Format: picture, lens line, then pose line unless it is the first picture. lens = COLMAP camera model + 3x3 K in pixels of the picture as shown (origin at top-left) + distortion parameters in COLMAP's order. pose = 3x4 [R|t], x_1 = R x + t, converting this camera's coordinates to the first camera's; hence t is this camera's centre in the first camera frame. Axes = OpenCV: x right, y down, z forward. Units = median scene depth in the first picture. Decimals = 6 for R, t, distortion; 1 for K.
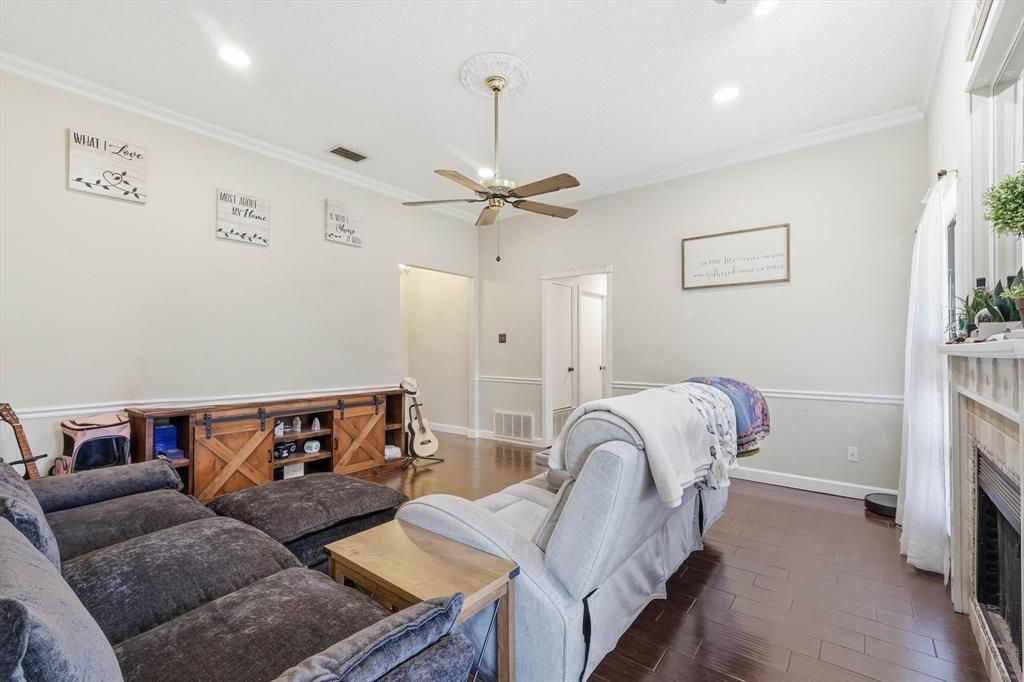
lens RADIAL K [[452.6, 0, 510.6], [0, 452.6, 342.0], [0, 0, 1]] dist [0.003307, -0.000321]
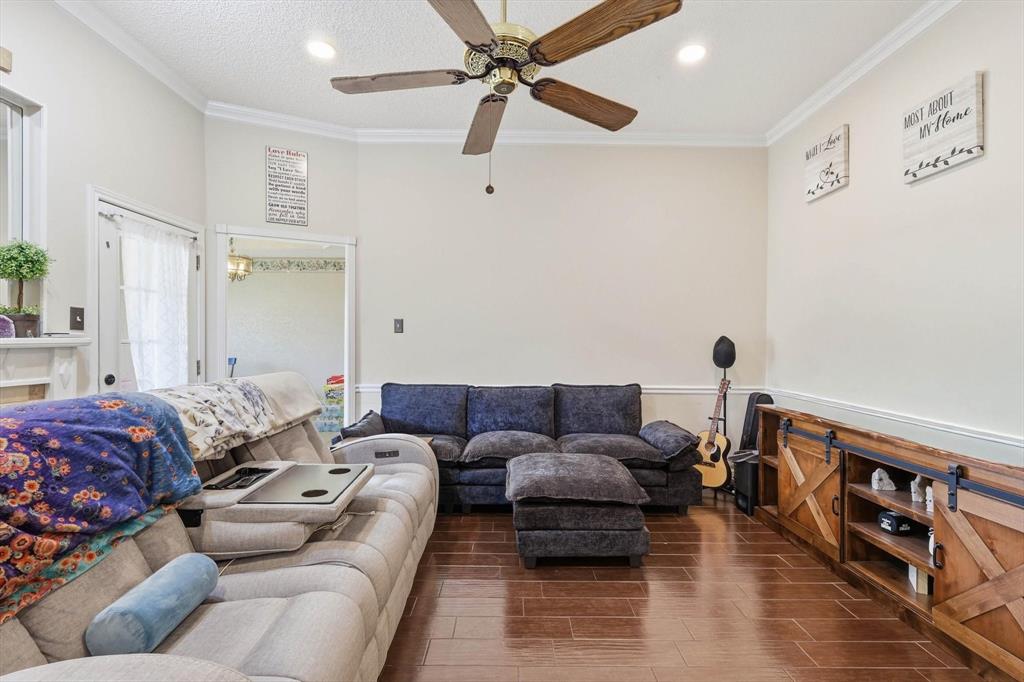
lens RADIAL K [[452.6, 0, 511.0], [0, 452.6, 340.5], [0, 0, 1]] dist [0.003307, -0.000321]
pose [[-0.780069, -0.004086, -0.625681, 0.269193], [0.003019, 0.999942, -0.010294, 0.012414], [0.625687, -0.009919, -0.780011, 1.228681]]
